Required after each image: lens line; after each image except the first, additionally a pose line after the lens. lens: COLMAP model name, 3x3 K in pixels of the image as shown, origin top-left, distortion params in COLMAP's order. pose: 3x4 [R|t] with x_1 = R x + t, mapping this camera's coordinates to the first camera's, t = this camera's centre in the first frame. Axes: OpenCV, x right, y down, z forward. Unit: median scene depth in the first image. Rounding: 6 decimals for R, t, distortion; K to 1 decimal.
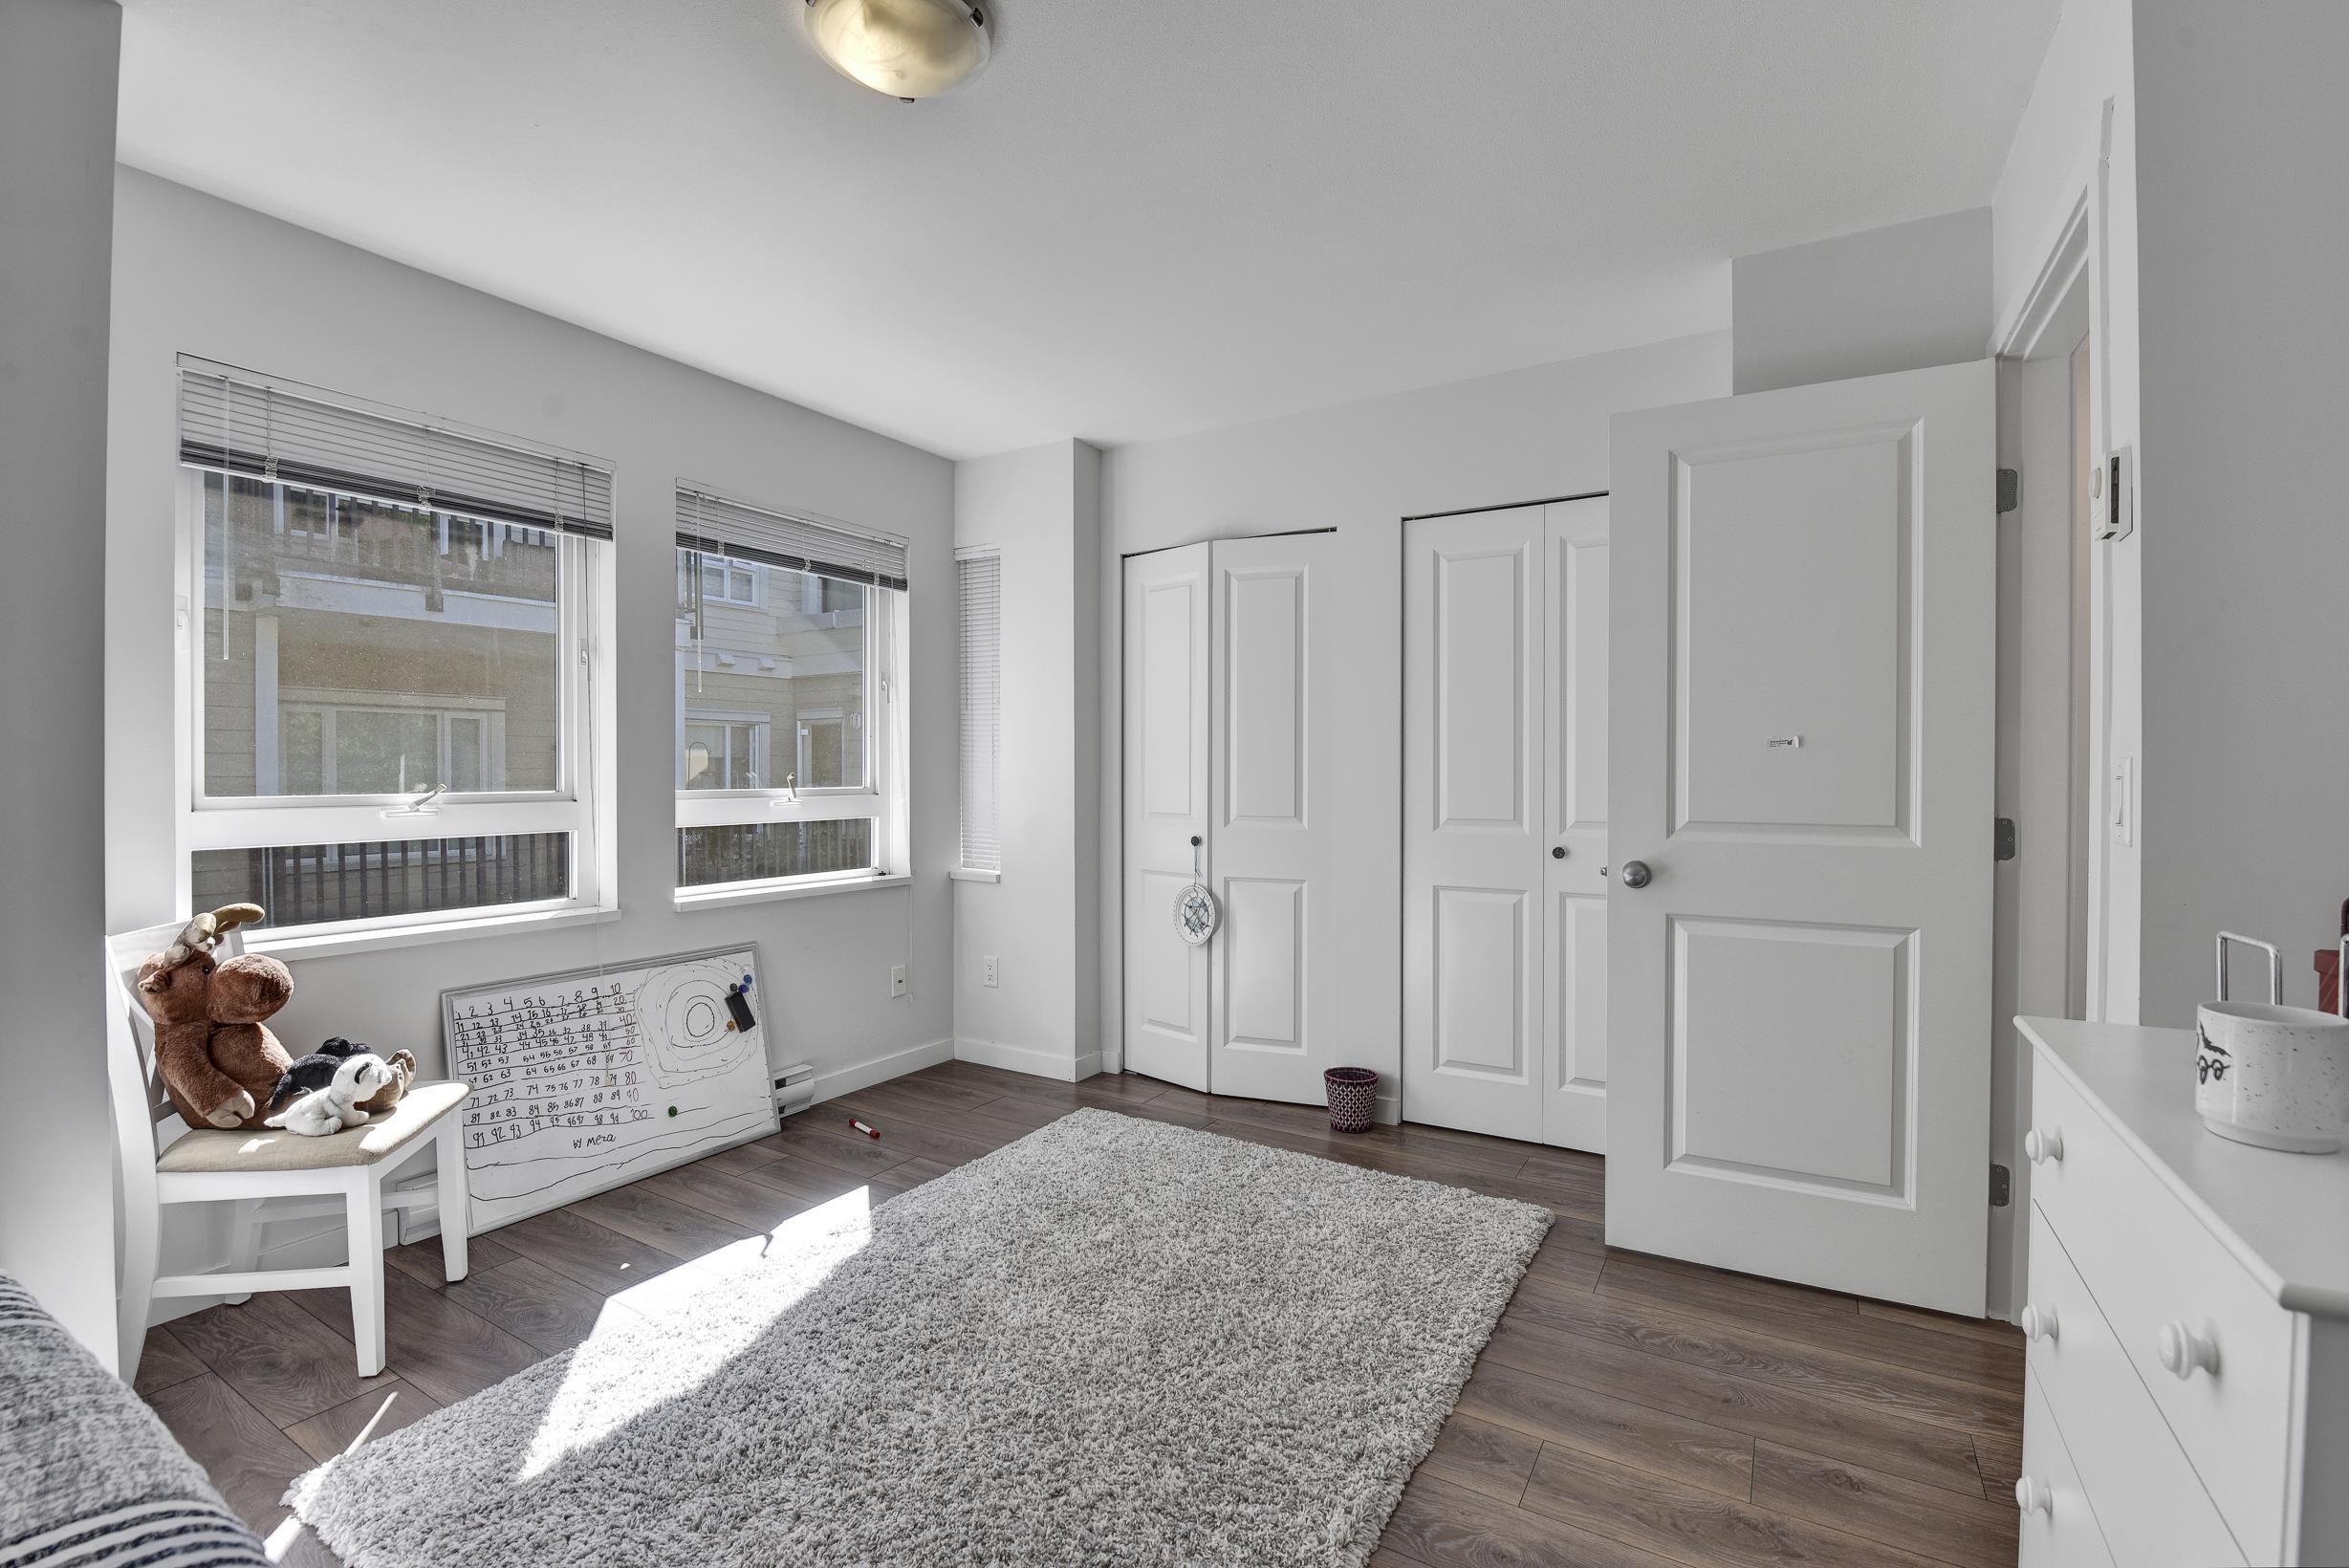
lens RADIAL K [[1004.7, 0, 1212.4], [0, 1004.7, 786.6], [0, 0, 1]] dist [-0.000674, -0.009190]
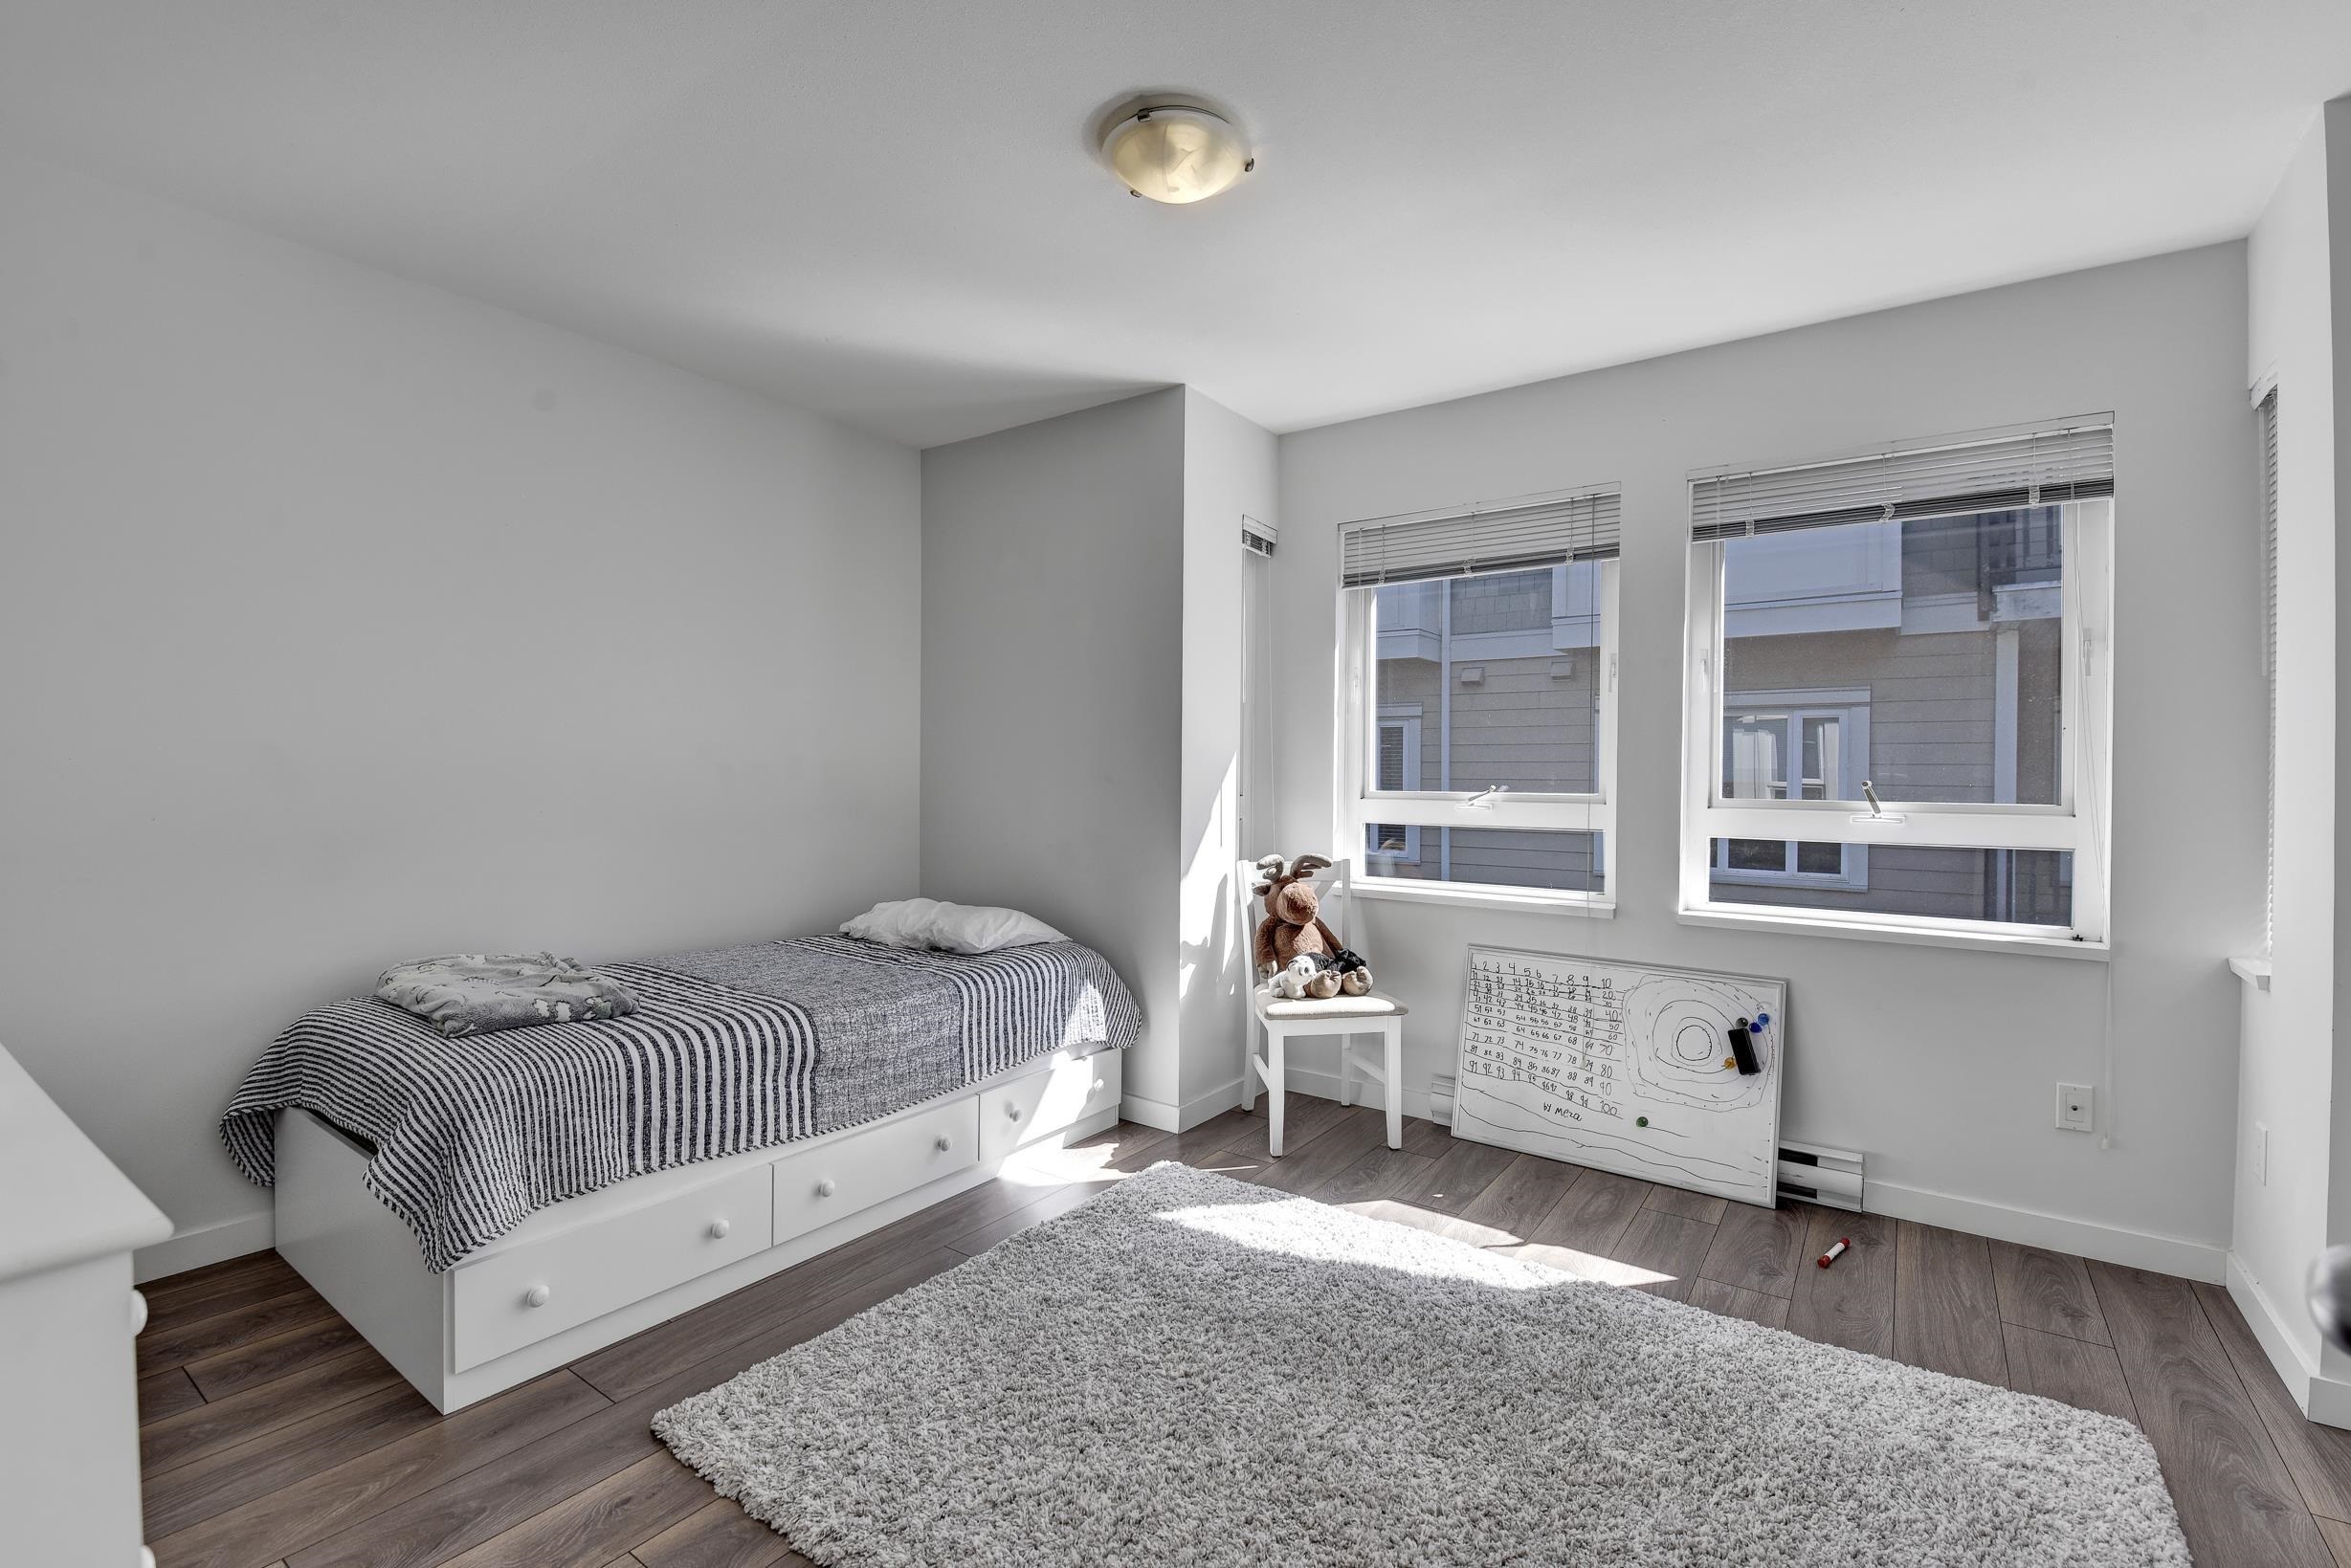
lens RADIAL K [[1035.8, 0, 1175.5], [0, 1035.8, 784.0], [0, 0, 1]] dist [-0.003252, -0.009850]
pose [[-0.093395, 0.009235, -0.995586, 0.539634], [-0.025725, 0.999601, 0.011685, -0.008511], [0.995297, 0.026703, -0.093120, 0.662193]]
